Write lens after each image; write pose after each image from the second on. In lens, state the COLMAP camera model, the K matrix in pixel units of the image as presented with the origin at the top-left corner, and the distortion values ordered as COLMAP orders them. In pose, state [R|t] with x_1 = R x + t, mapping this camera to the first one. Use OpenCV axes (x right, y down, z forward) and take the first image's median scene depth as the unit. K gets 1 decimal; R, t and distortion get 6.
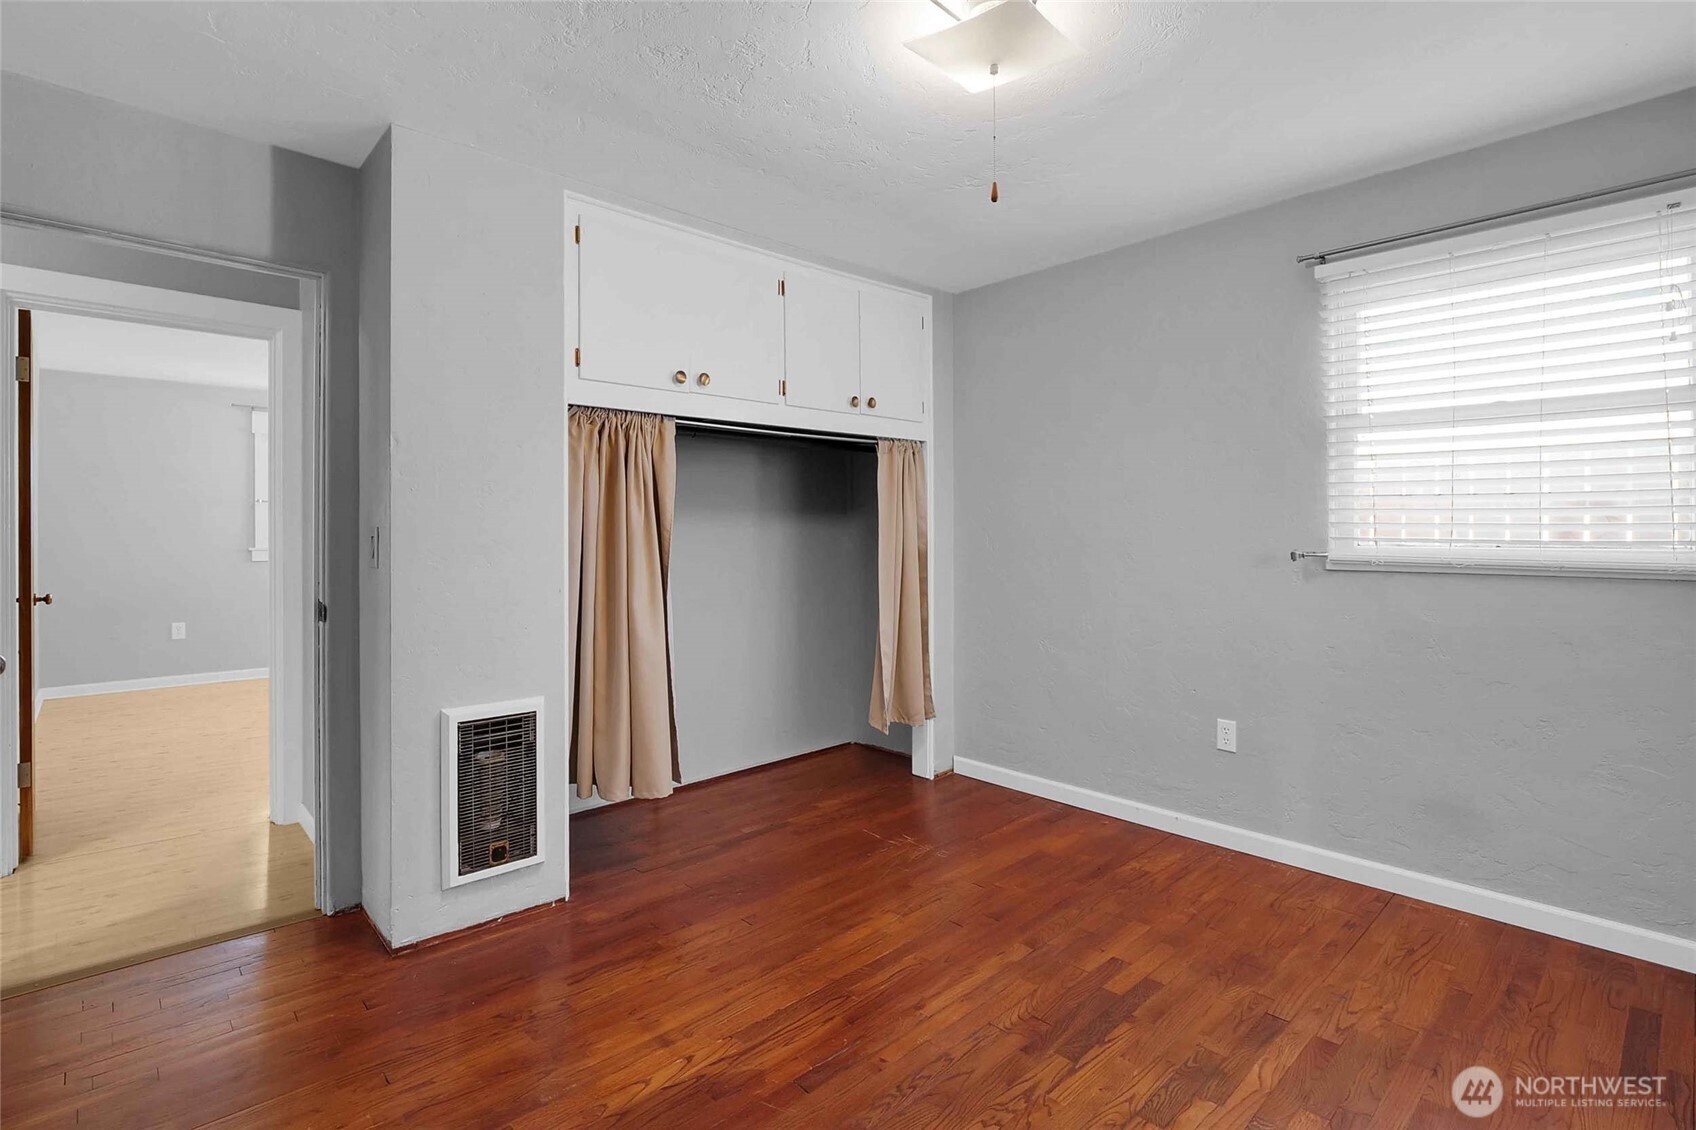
lens RADIAL K [[805.5, 0, 844.9], [0, 805.5, 552.6], [0, 0, 1]] dist [-0.012628, -0.000027]
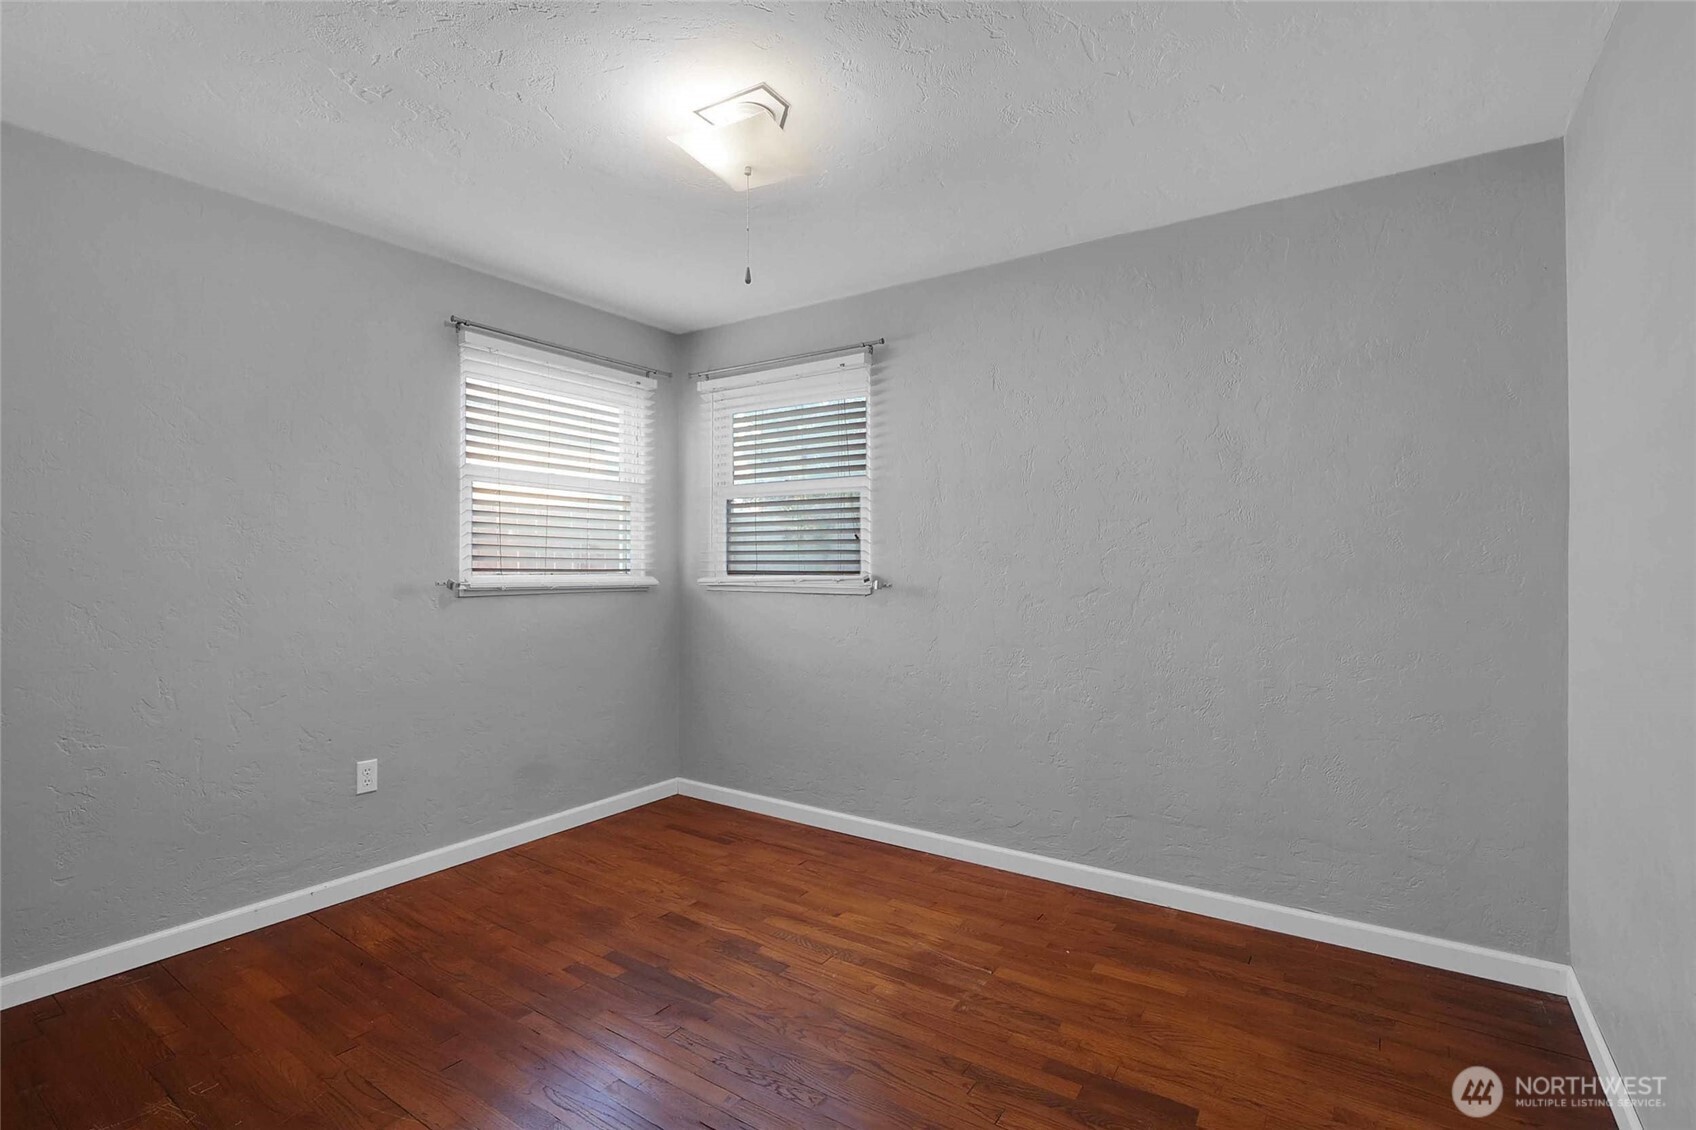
lens RADIAL K [[805.5, 0, 848.4], [0, 805.5, 572.2], [0, 0, 1]] dist [-0.012628, -0.000027]
pose [[-0.224991, -0.015333, 0.974240, -0.718937], [0.017712, 0.999647, 0.019823, -0.030290], [-0.974200, 0.021716, -0.224639, 0.805776]]
